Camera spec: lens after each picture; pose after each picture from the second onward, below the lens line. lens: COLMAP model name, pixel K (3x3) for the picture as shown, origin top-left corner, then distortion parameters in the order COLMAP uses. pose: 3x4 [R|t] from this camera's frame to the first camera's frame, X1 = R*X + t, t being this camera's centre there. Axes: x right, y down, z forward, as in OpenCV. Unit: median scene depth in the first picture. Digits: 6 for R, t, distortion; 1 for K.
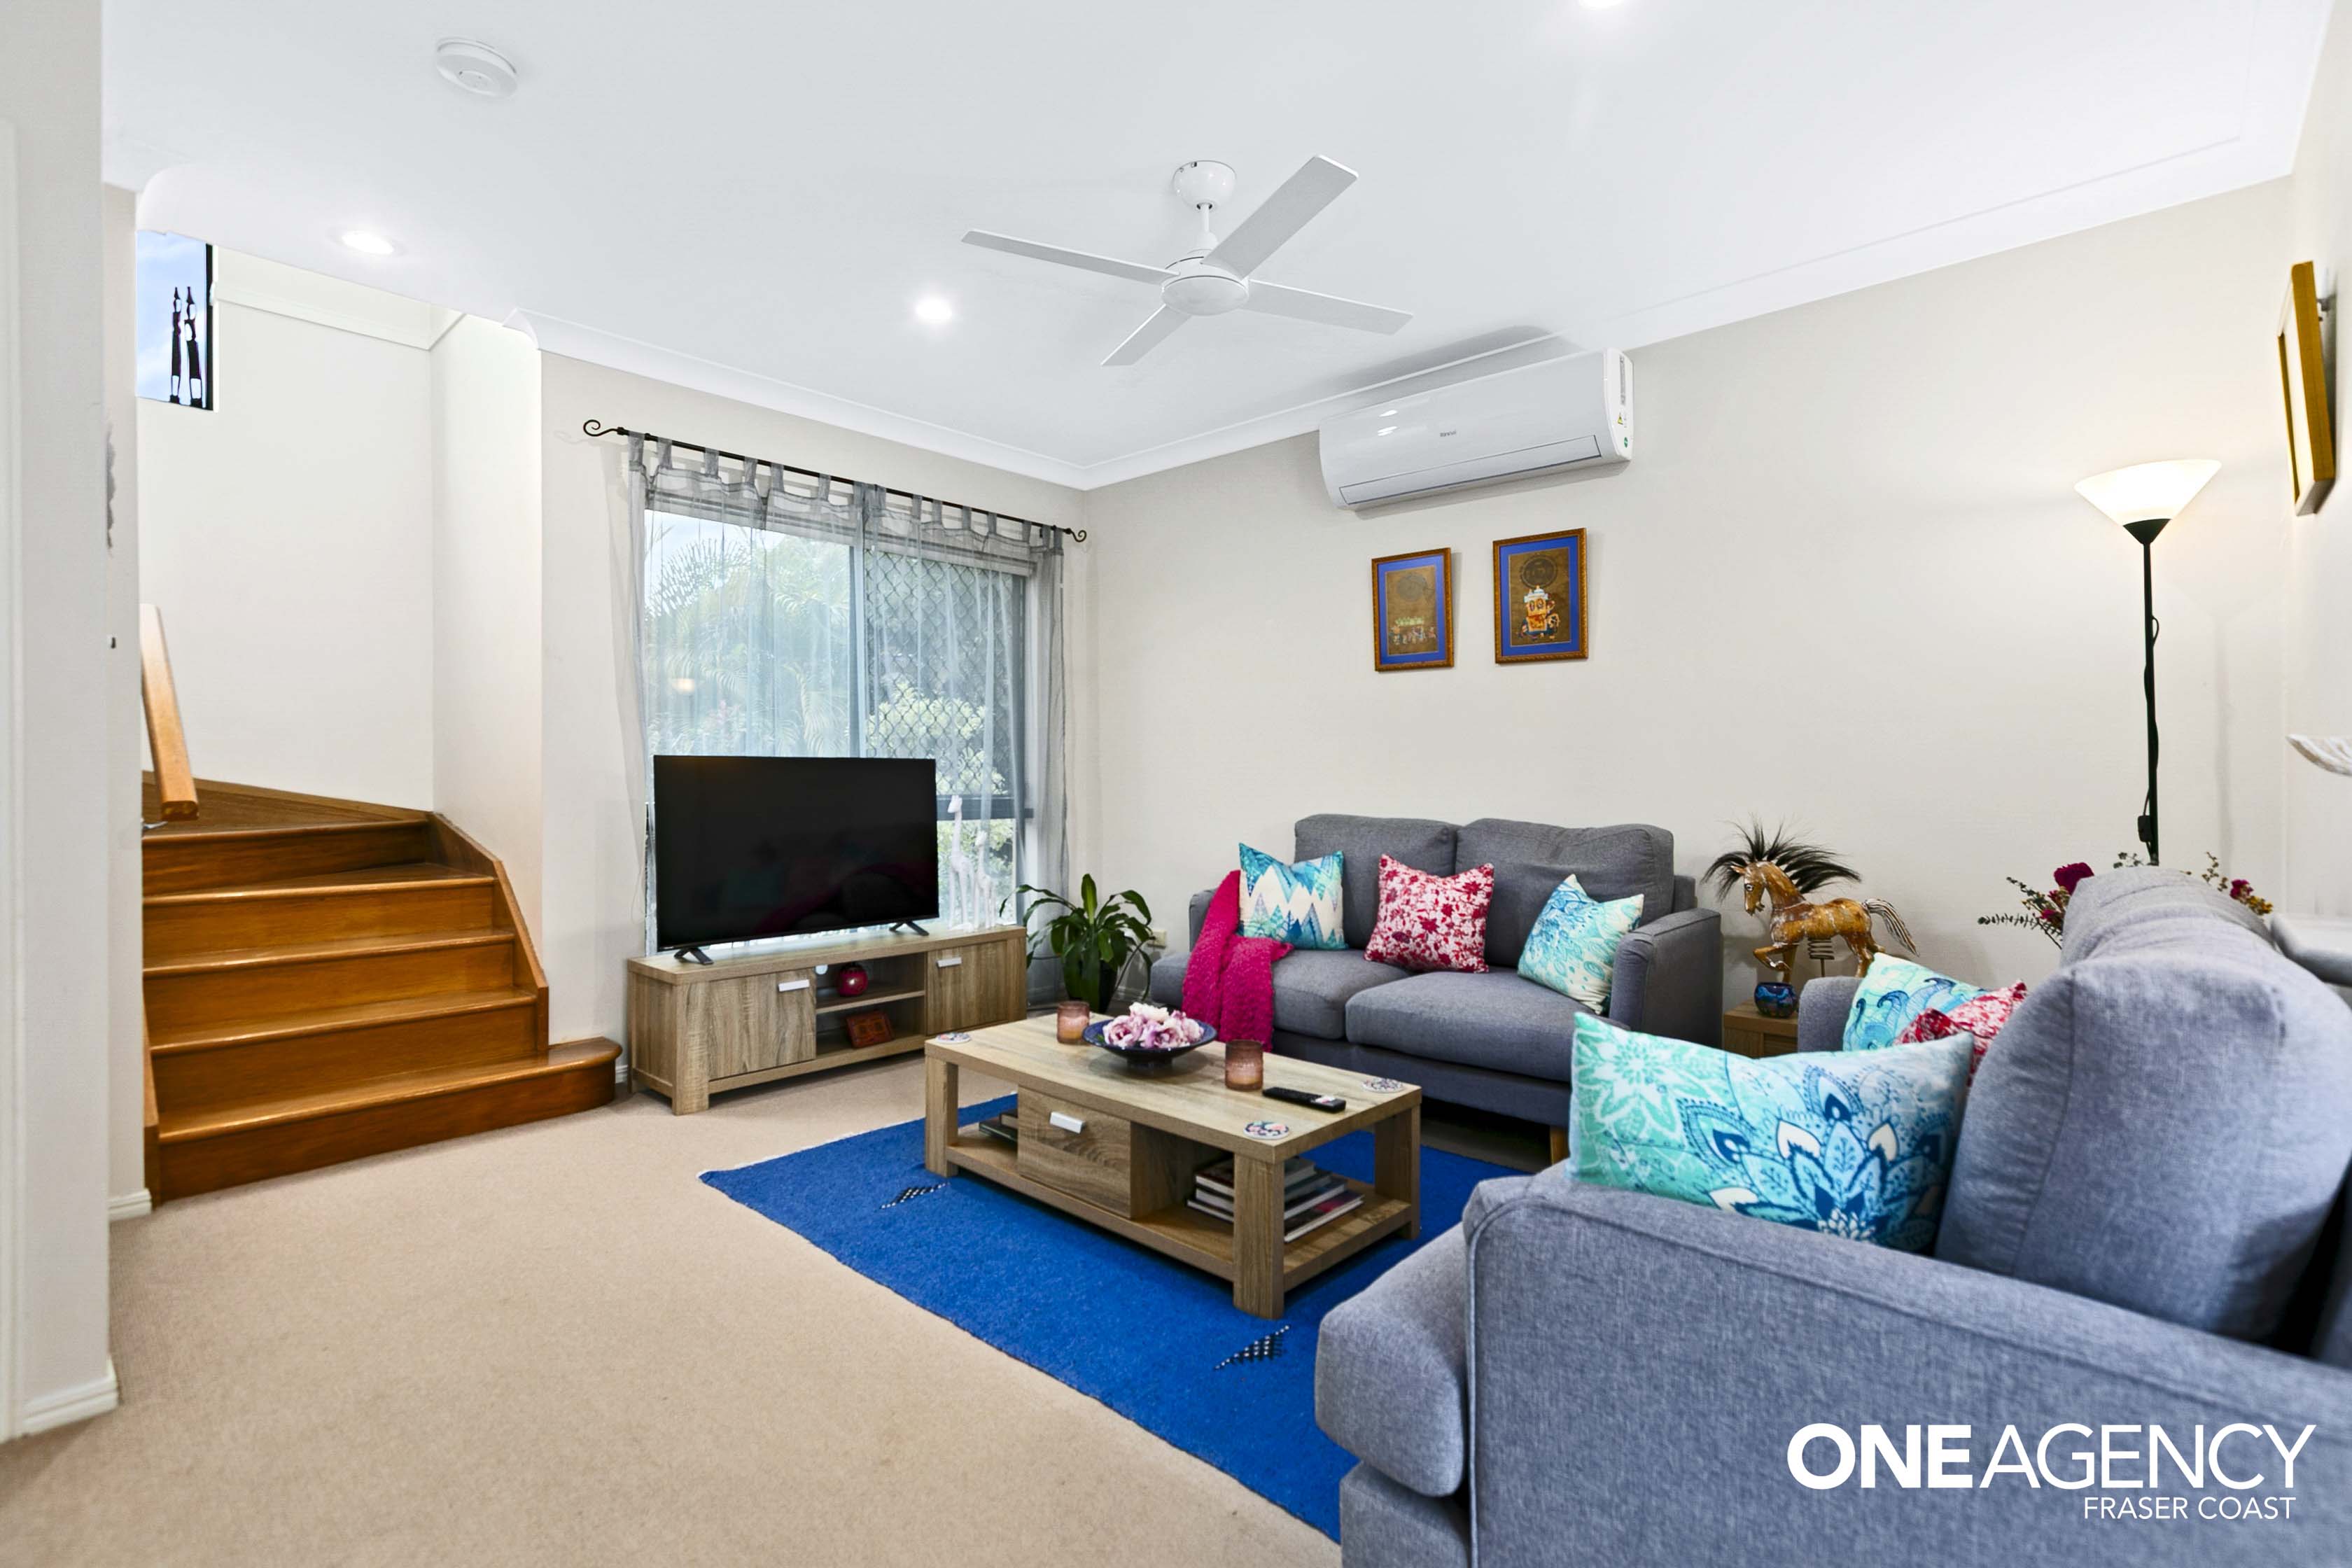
lens RADIAL K [[1074.7, 0, 1182.8], [0, 1074.7, 782.1], [0, 0, 1]] dist [0.000204, 0.001969]
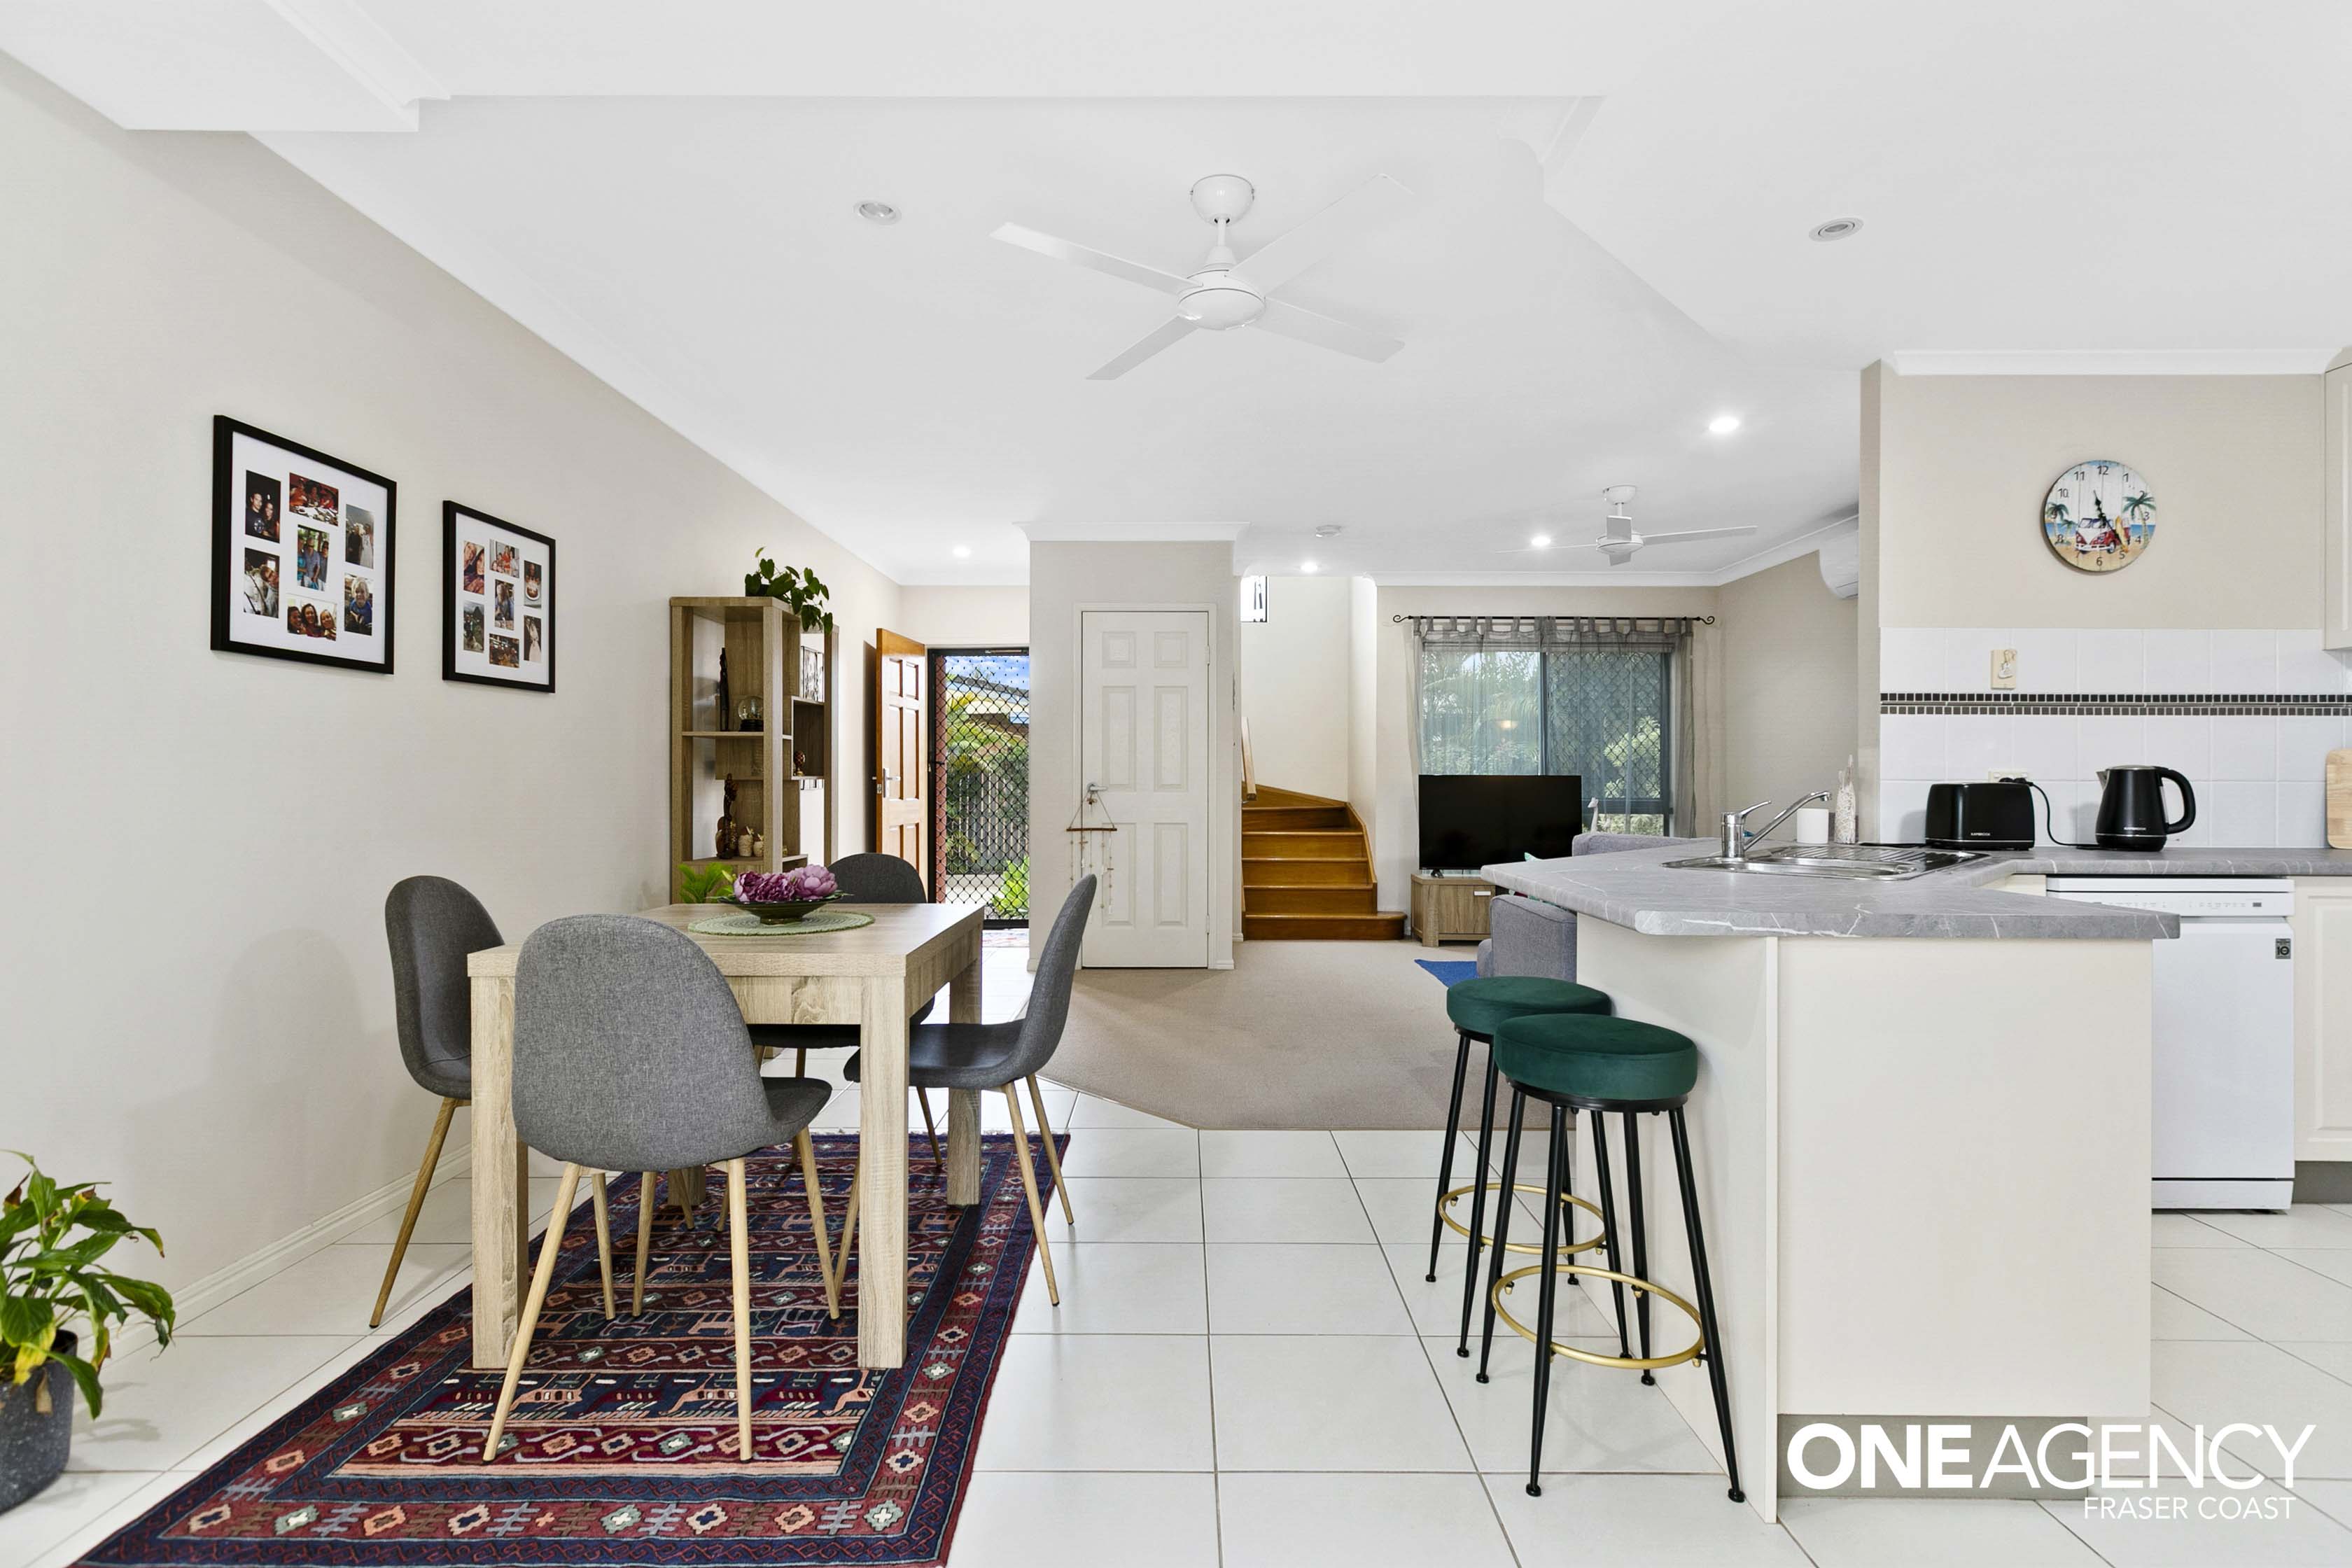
lens RADIAL K [[1074.7, 0, 1157.3], [0, 1074.7, 779.3], [0, 0, 1]] dist [0.000204, 0.001969]
pose [[0.654336, -0.001828, -0.756202, 0.785603], [-0.008091, 0.999923, -0.009418, 0.008031], [0.756161, 0.012281, 0.654270, -0.777492]]
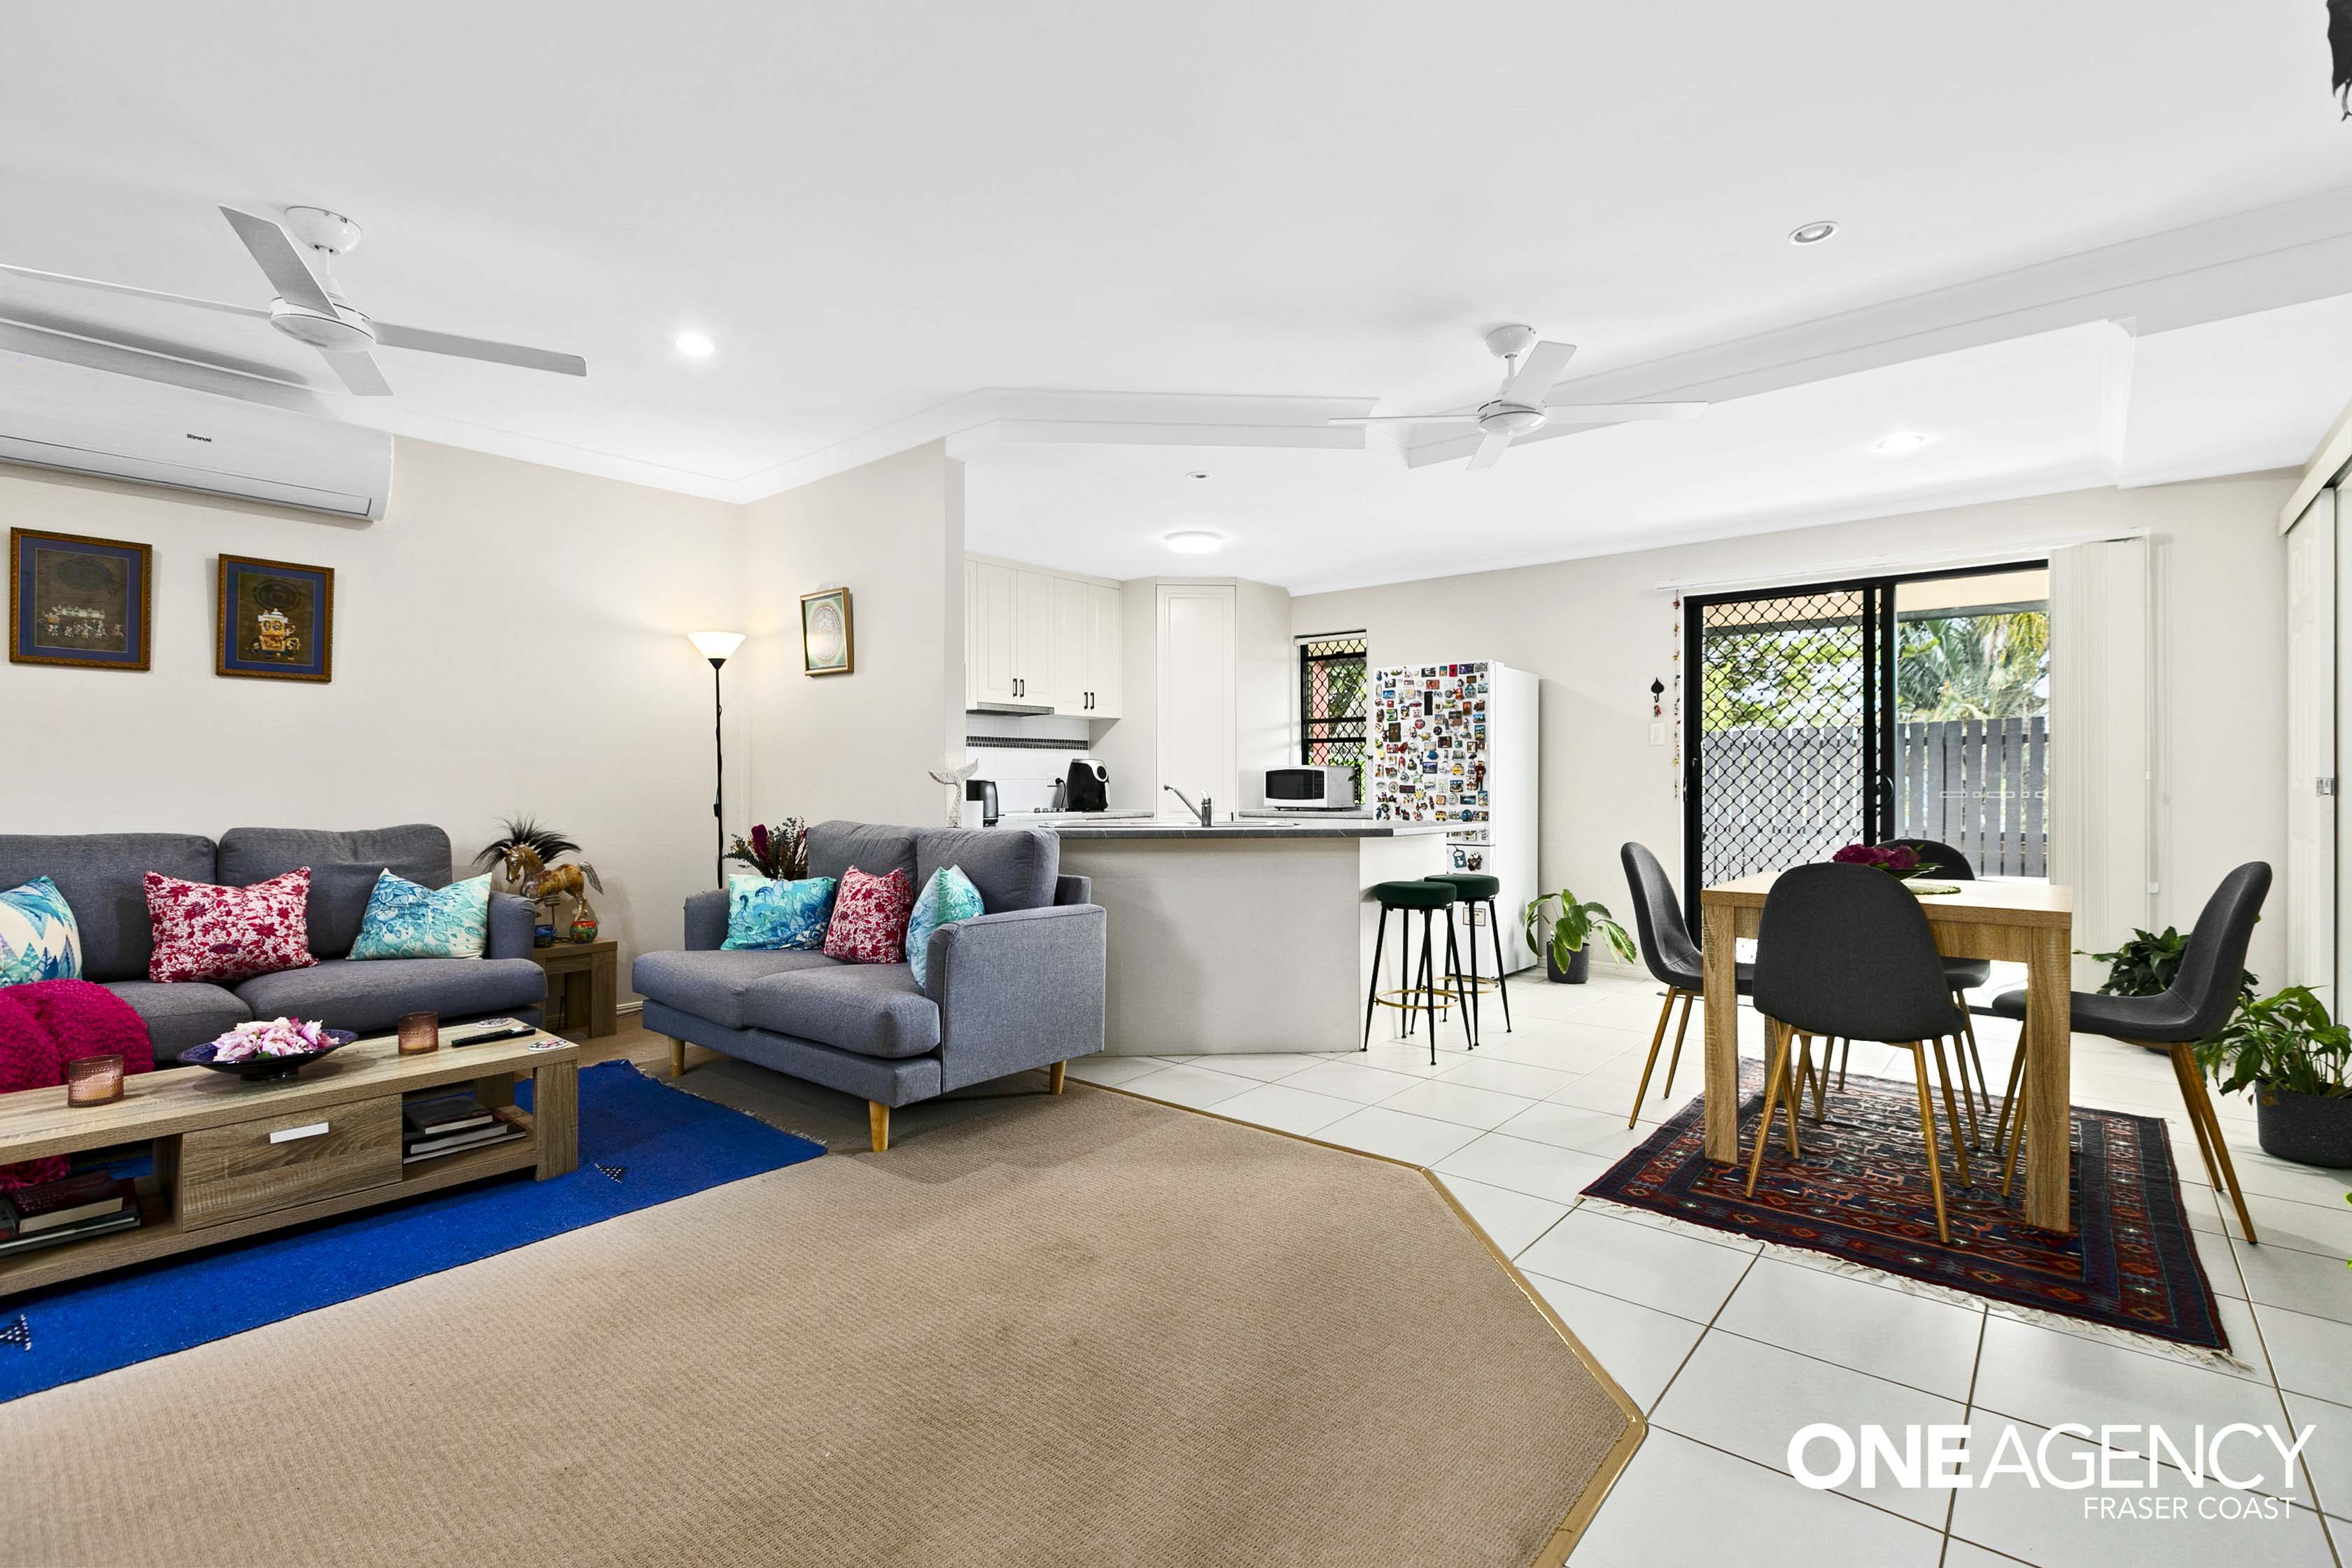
lens RADIAL K [[1074.7, 0, 1180.3], [0, 1074.7, 773.0], [0, 0, 1]] dist [0.000204, 0.001969]
pose [[-0.035925, 0.005871, 0.999337, -0.847592], [0.008415, 0.999949, -0.005572, -0.005665], [-0.999319, 0.008209, -0.035973, 0.155001]]
